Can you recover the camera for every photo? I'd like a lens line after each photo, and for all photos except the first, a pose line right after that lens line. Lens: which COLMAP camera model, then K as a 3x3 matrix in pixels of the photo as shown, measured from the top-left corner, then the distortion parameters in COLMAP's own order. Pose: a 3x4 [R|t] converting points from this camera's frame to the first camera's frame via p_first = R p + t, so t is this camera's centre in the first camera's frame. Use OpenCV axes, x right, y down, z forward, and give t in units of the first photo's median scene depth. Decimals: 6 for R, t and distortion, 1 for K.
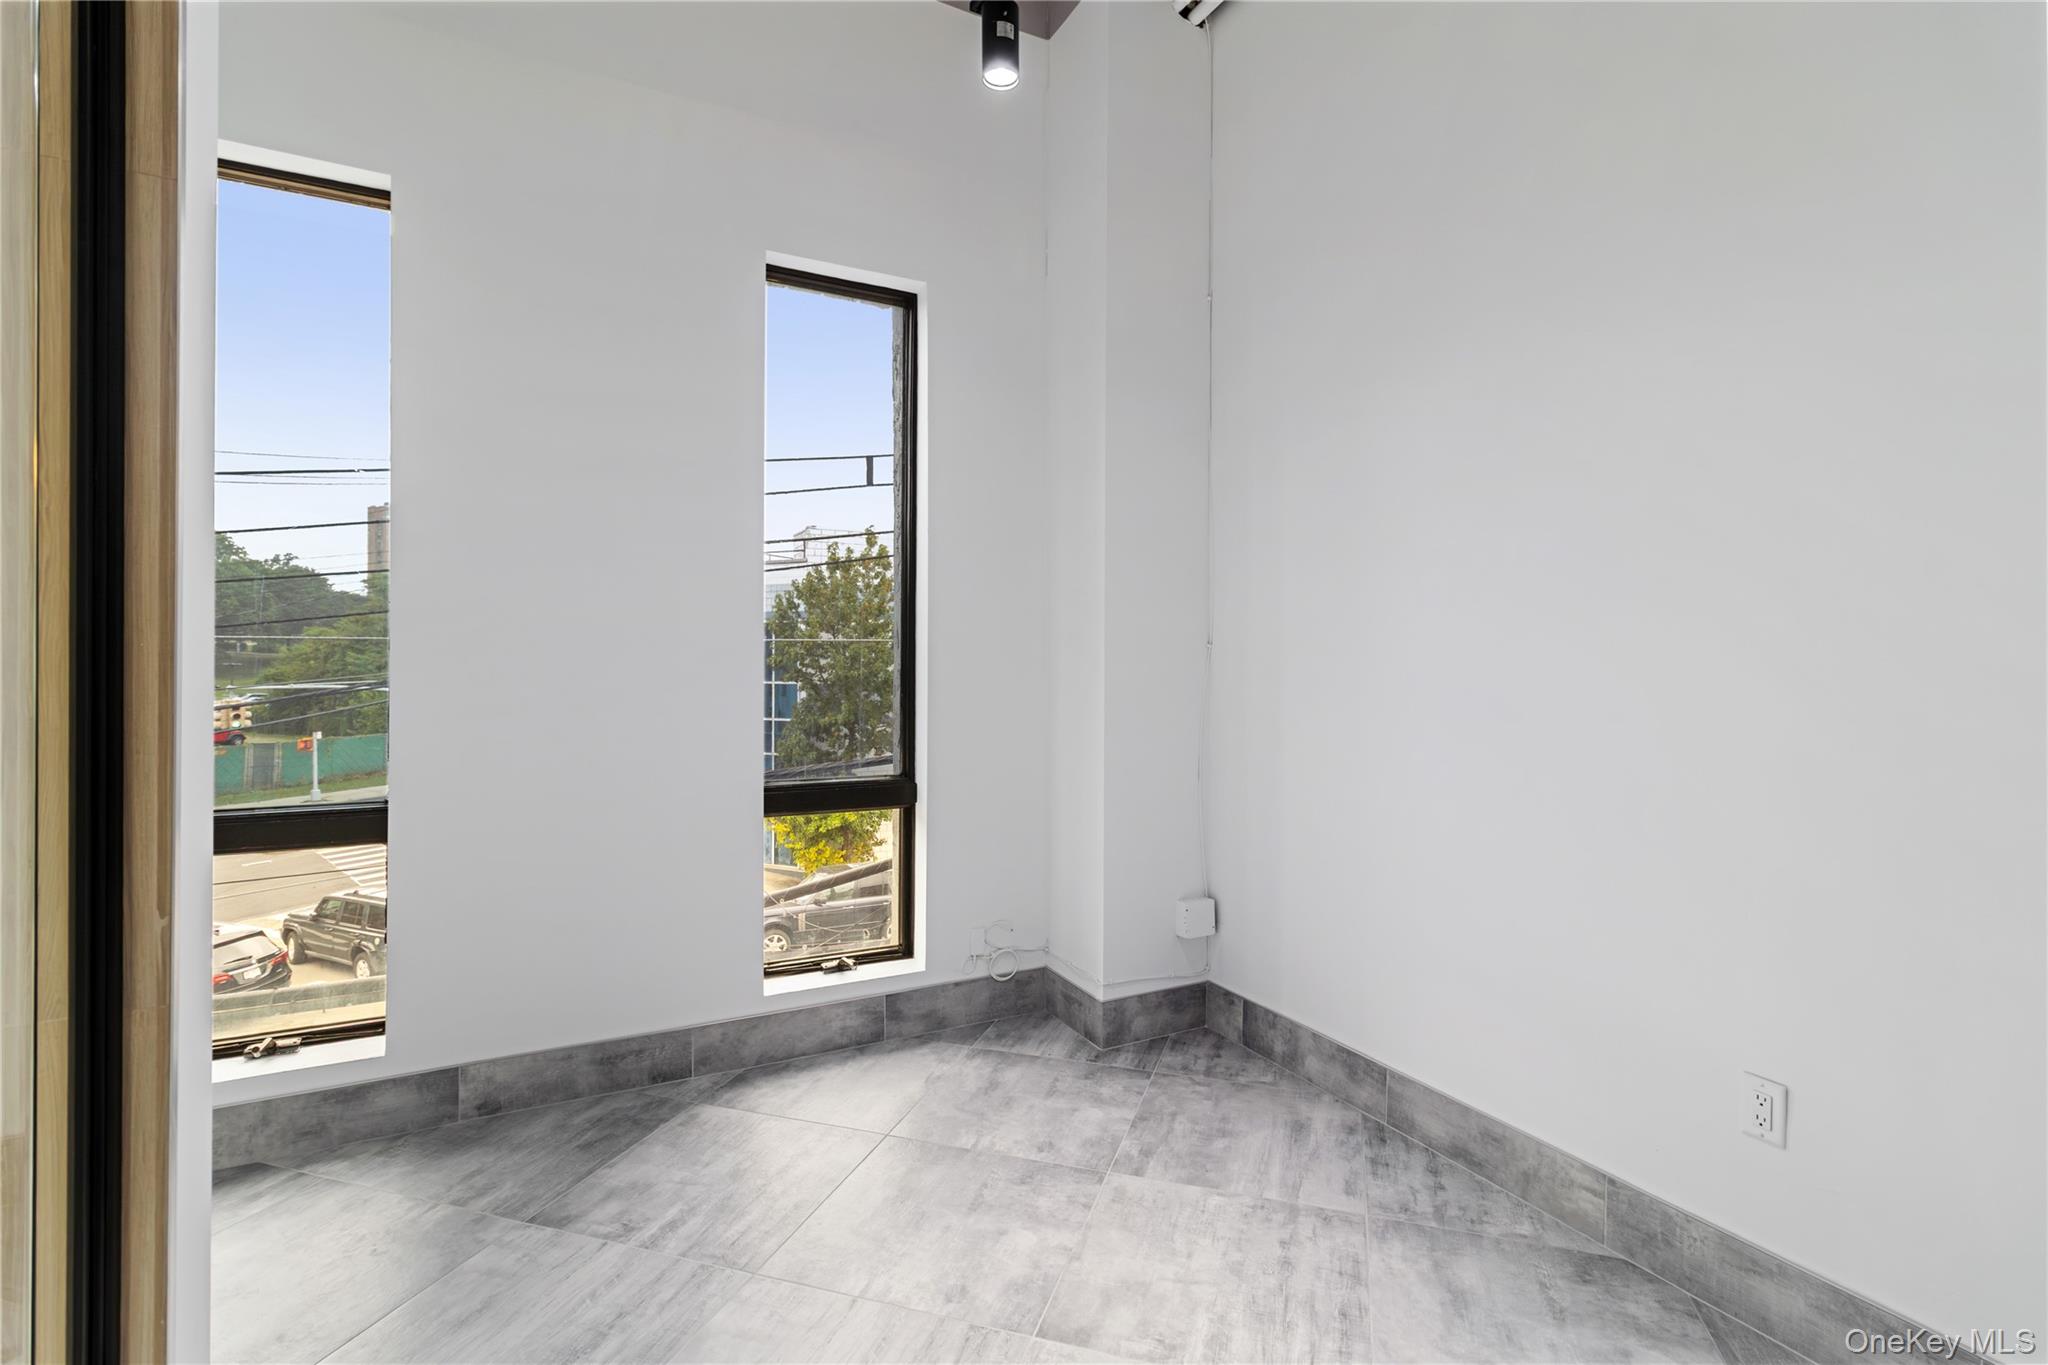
lens RADIAL K [[950.1, 0, 1032.3], [0, 950.1, 655.1], [0, 0, 1]] dist [-0.001857, -0.000224]
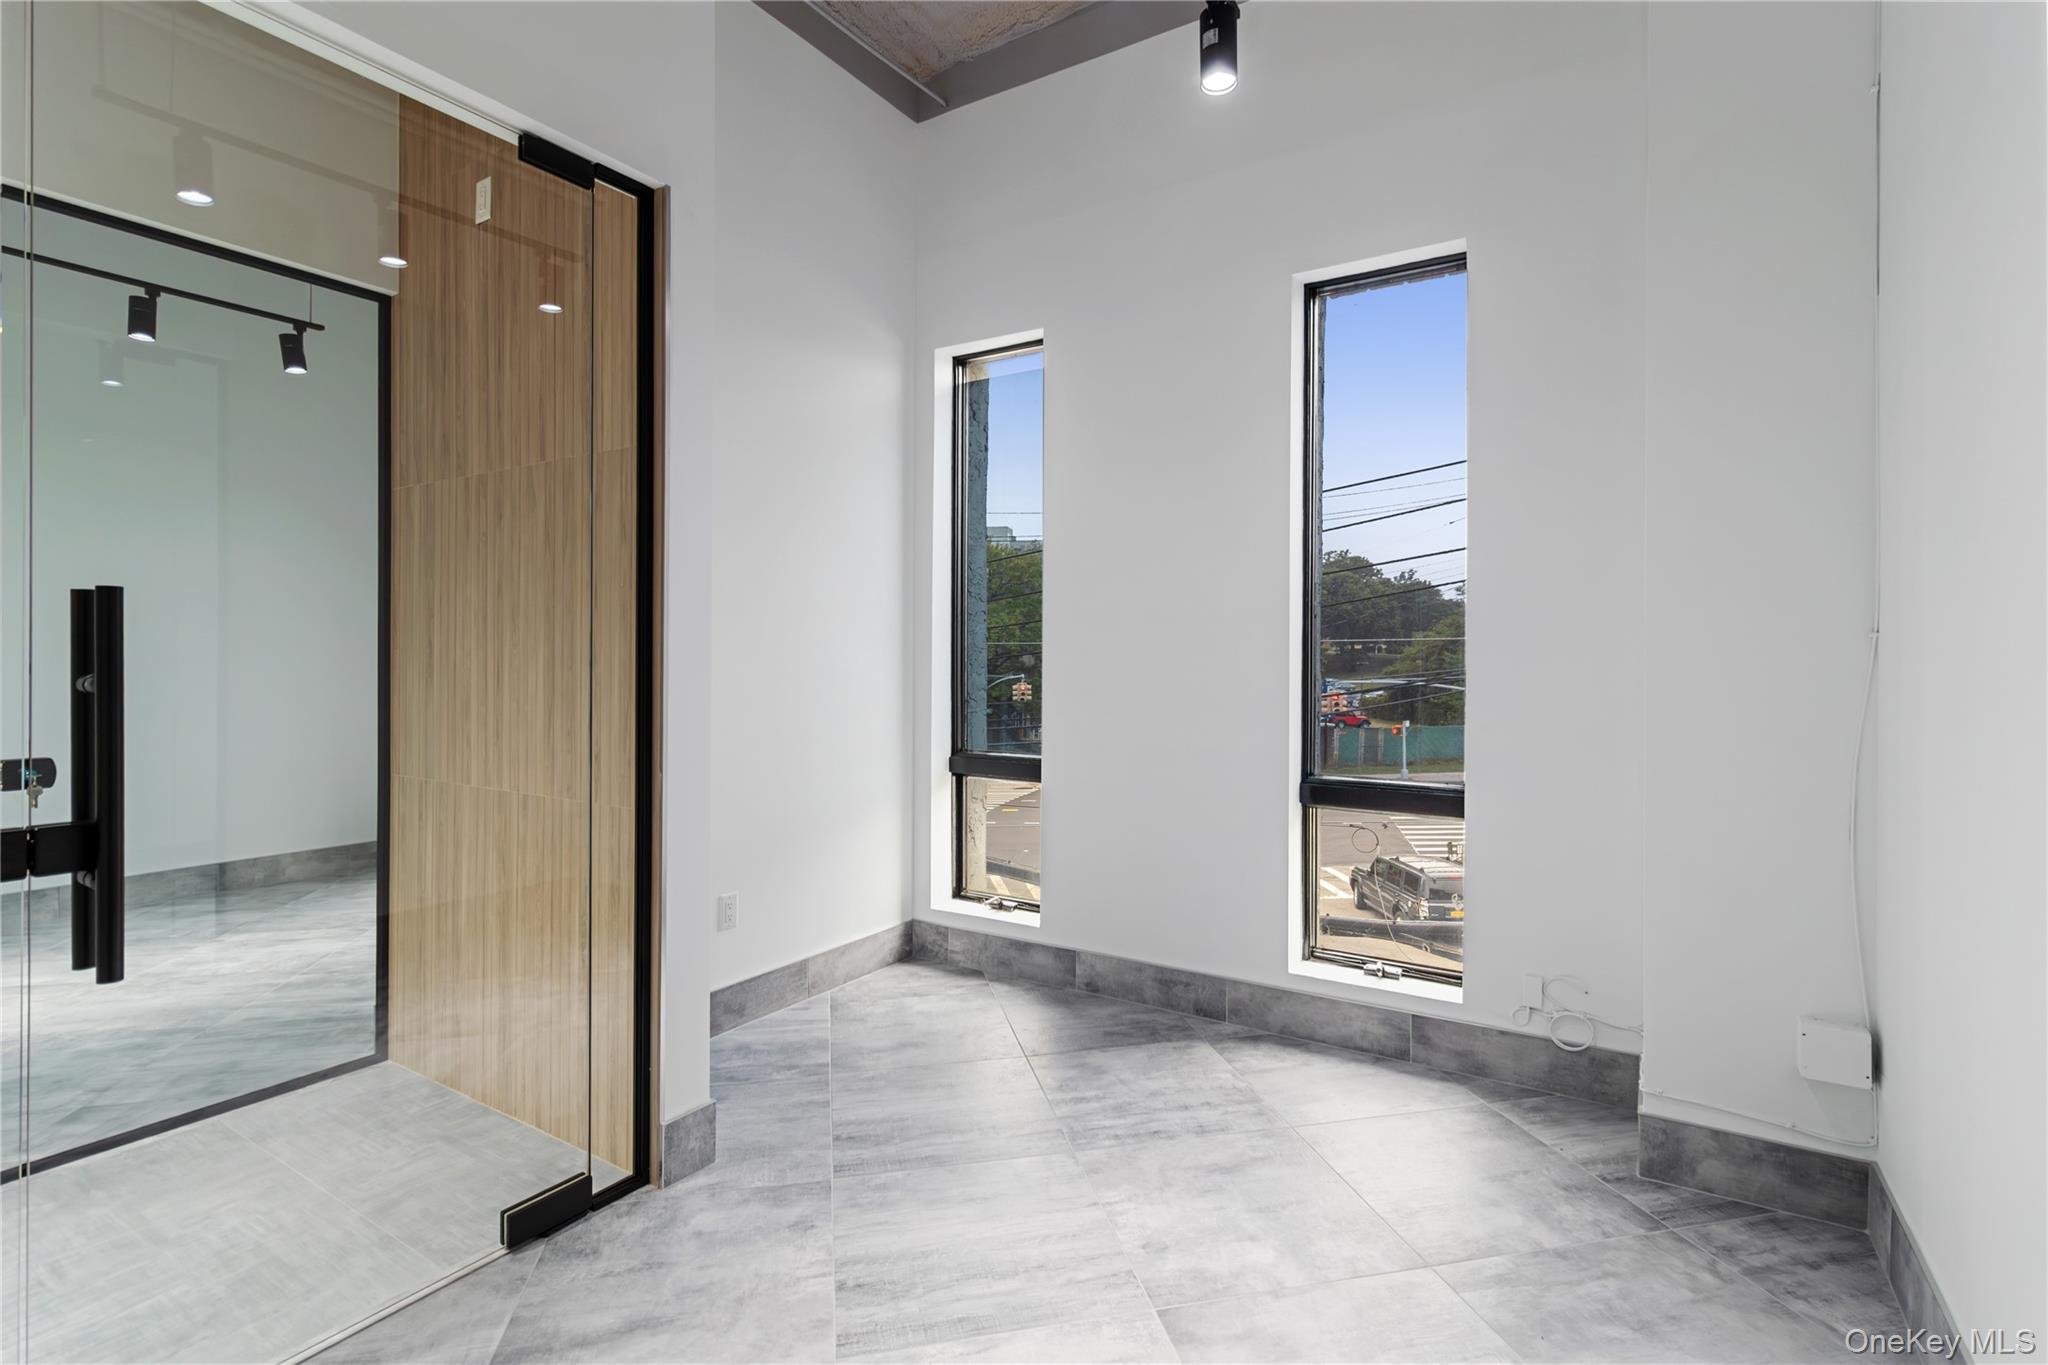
lens RADIAL K [[950.1, 0, 1035.4], [0, 950.1, 674.7], [0, 0, 1]] dist [-0.001857, -0.000224]
pose [[0.500224, 0.012698, -0.865803, 0.485783], [0.005280, 0.999829, 0.017715, 0.005848], [0.865880, -0.013433, 0.500072, 0.226257]]
